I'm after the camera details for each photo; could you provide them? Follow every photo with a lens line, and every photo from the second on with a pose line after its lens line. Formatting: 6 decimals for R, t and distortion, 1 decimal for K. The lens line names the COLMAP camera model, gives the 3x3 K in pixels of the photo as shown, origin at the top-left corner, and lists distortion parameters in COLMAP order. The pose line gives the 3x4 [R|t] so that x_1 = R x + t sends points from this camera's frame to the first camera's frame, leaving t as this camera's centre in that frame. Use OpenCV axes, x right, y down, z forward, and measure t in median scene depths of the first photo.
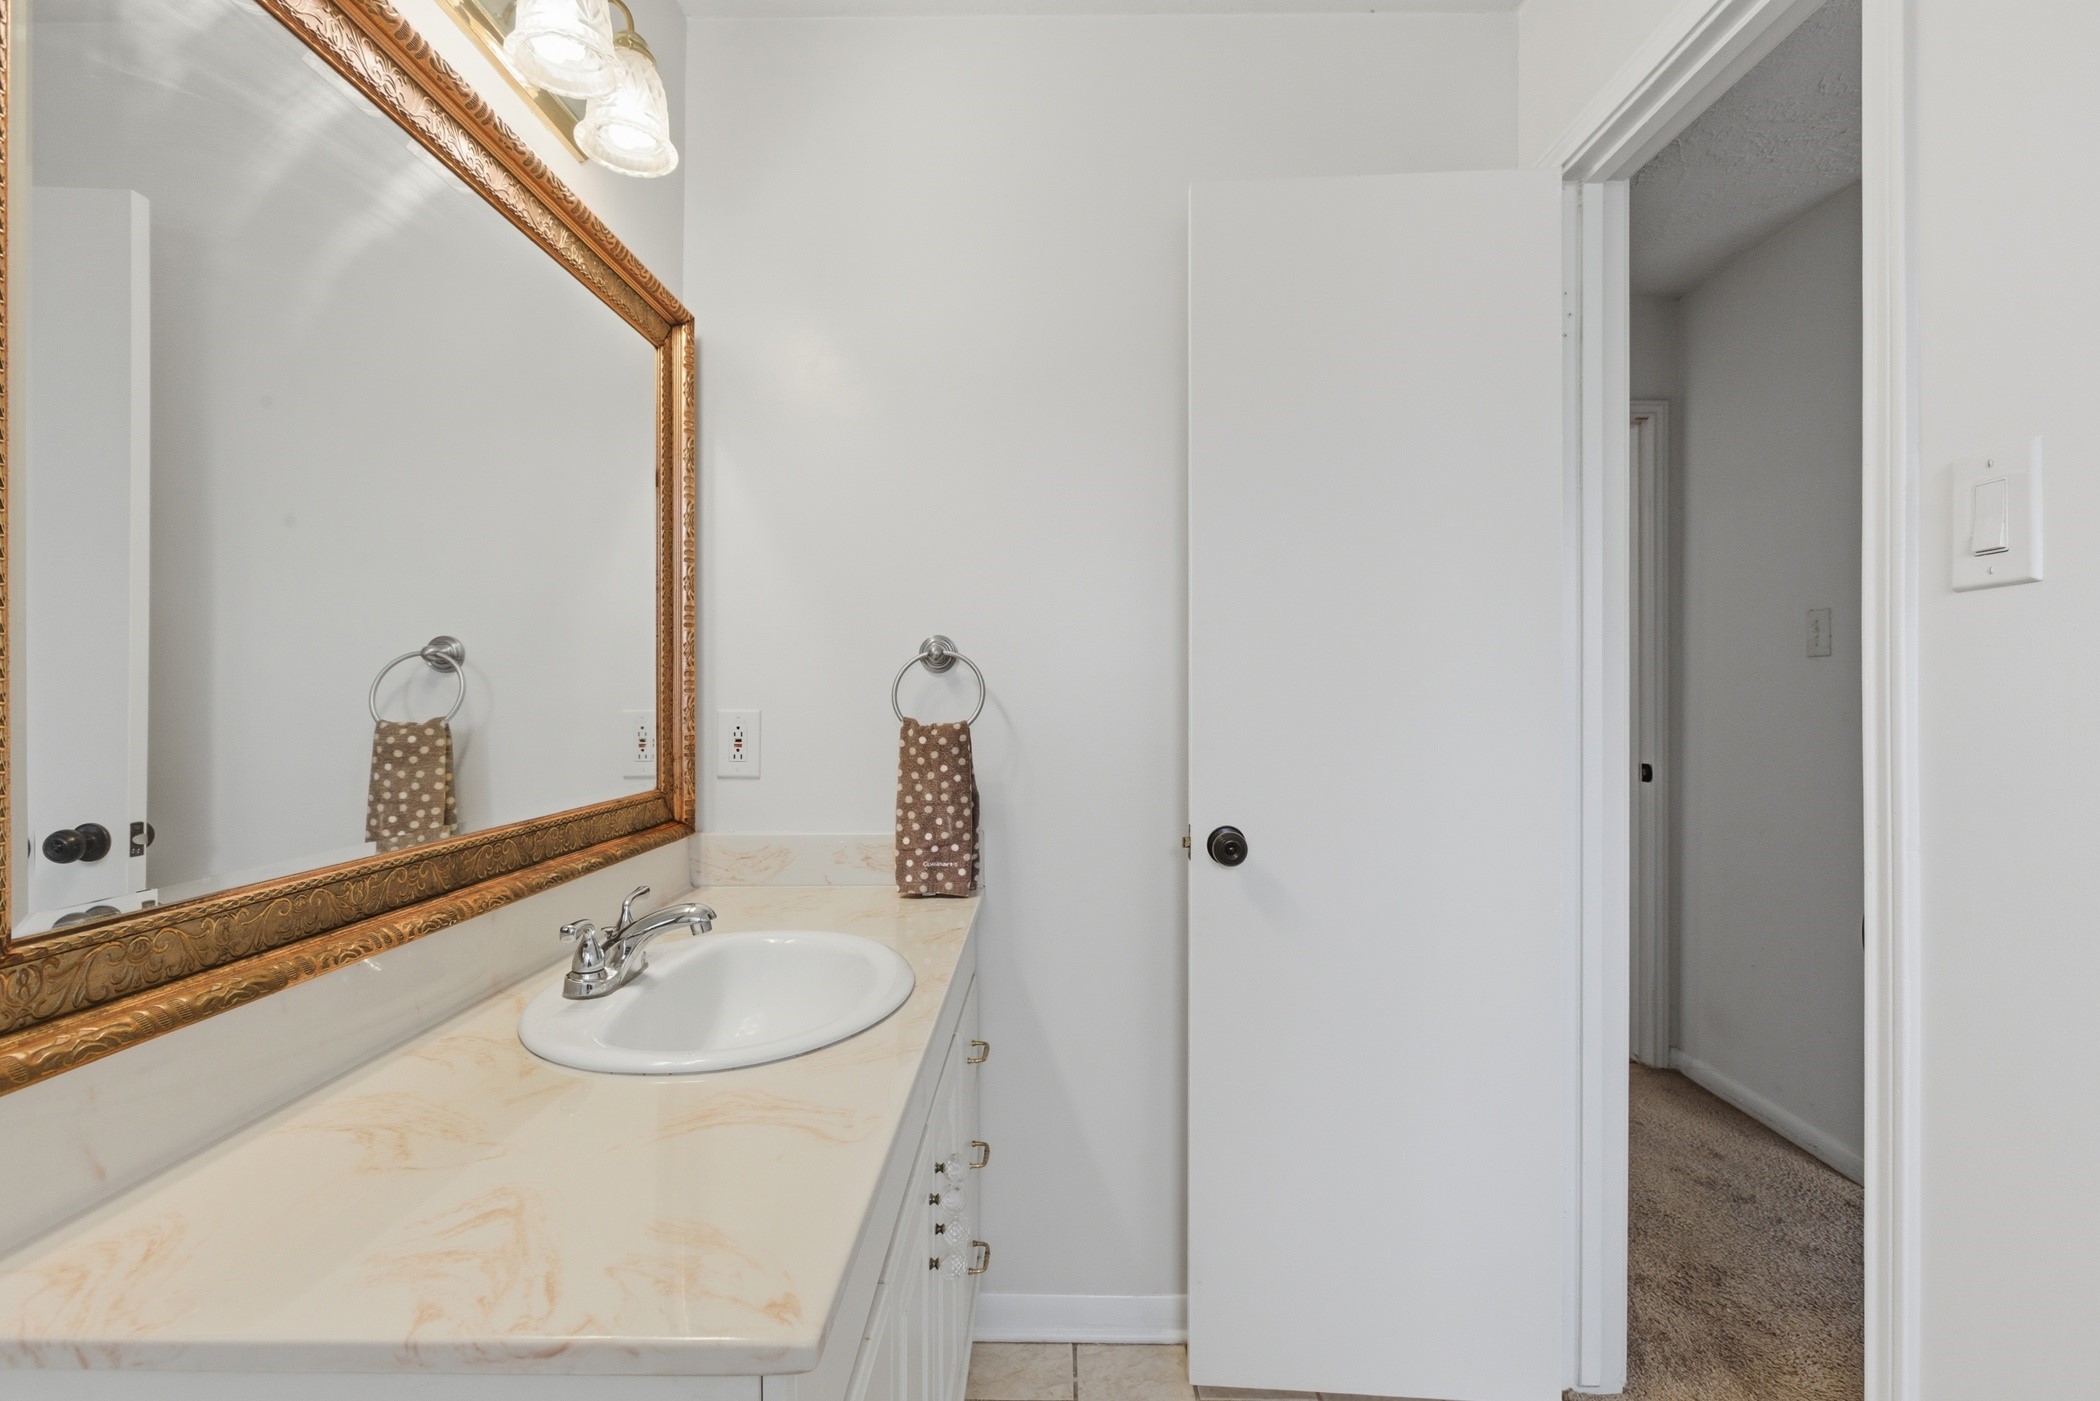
lens RADIAL K [[997.2, 0, 1049.7], [0, 997.2, 710.2], [0, 0, 1]] dist [0.001010, 0.001600]
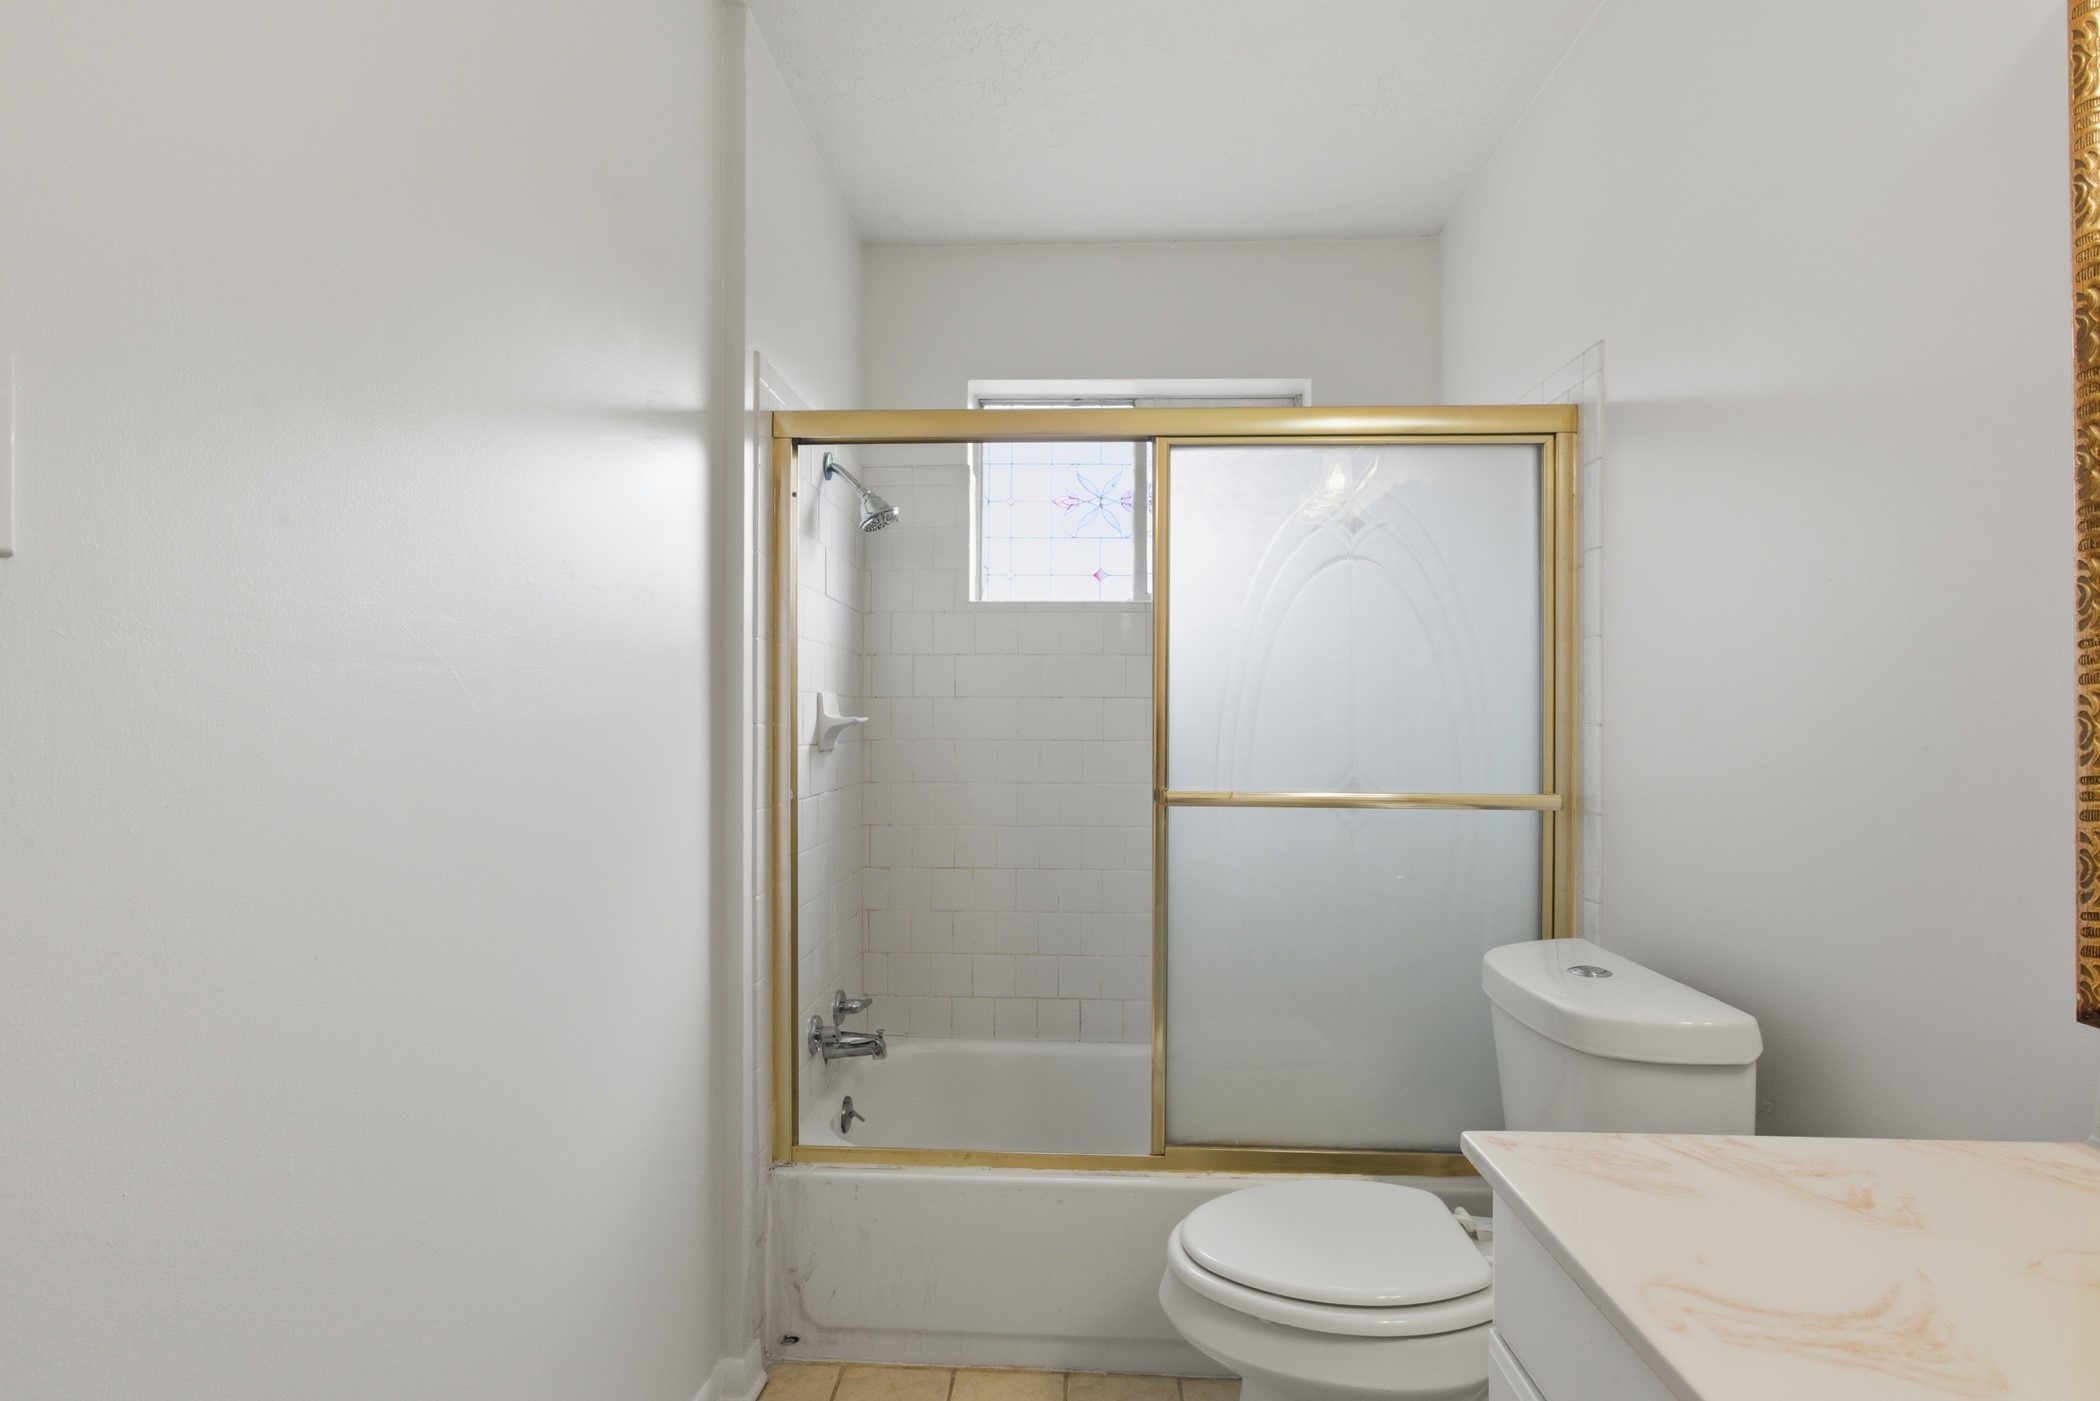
lens RADIAL K [[963.3, 0, 1050.9], [0, 963.3, 712.7], [0, 0, 1]] dist [-0.002560, 0.001107]
pose [[-0.999723, -0.004956, 0.023008, 0.250439], [-0.004851, 0.999978, 0.004581, -0.026113], [-0.023030, 0.004468, -0.999725, 1.675289]]
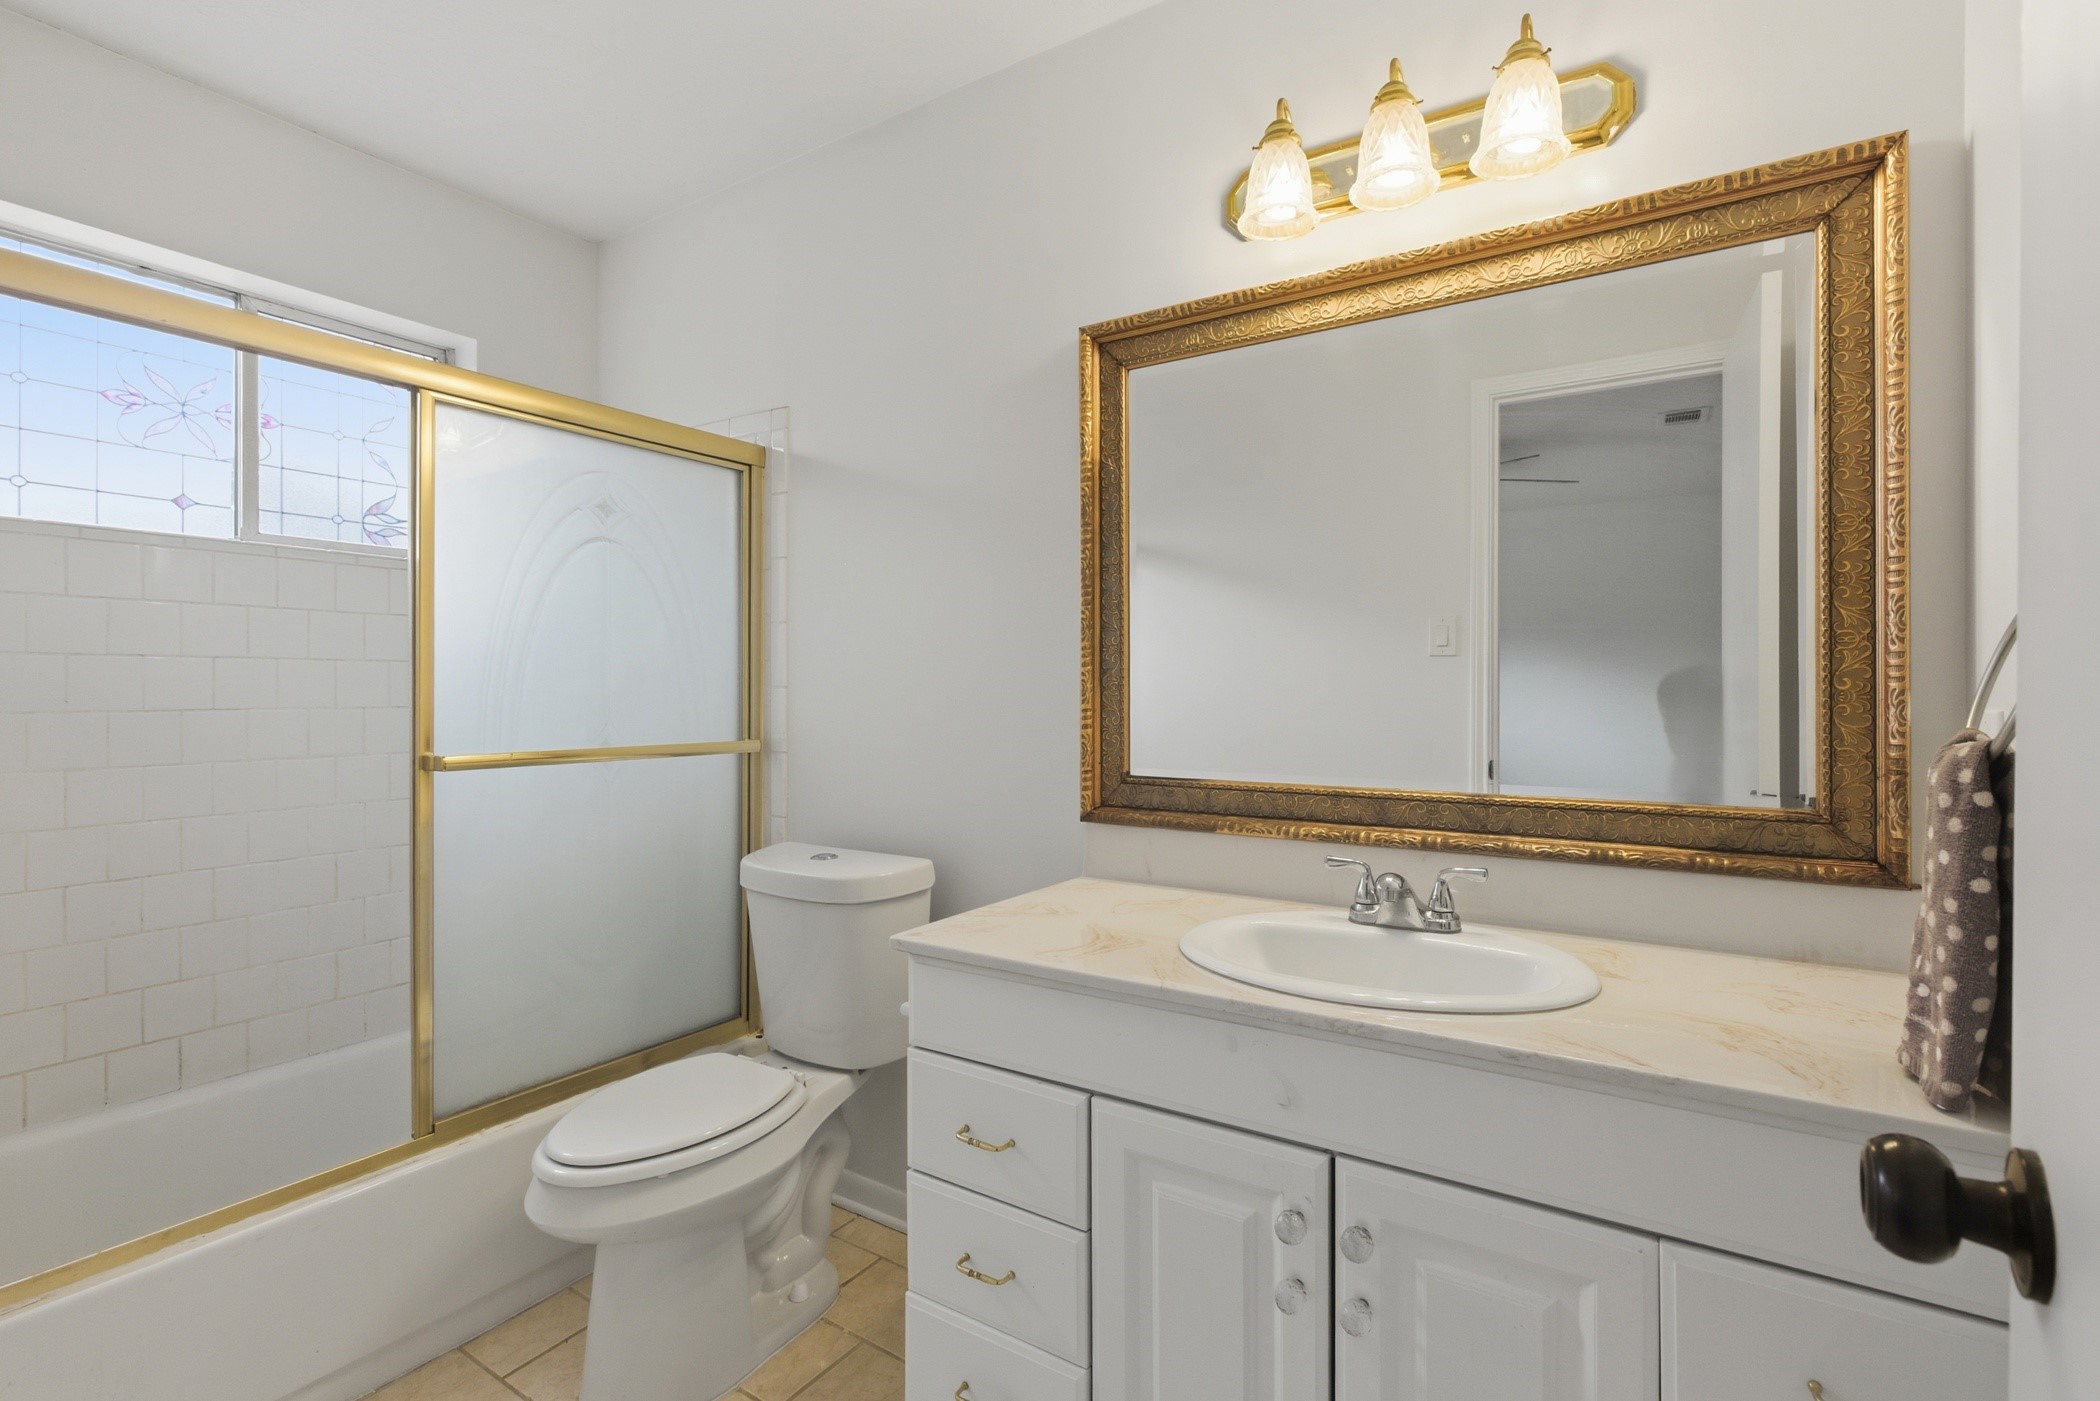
lens RADIAL K [[970.9, 0, 1047.3], [0, 970.9, 678.1], [0, 0, 1]] dist [-0.001770, 0.000199]
pose [[-0.533999, -0.006837, -0.845458, 1.073146], [-0.011494, 0.999934, -0.000826, -0.028624], [0.845407, 0.009277, -0.534042, 1.757636]]
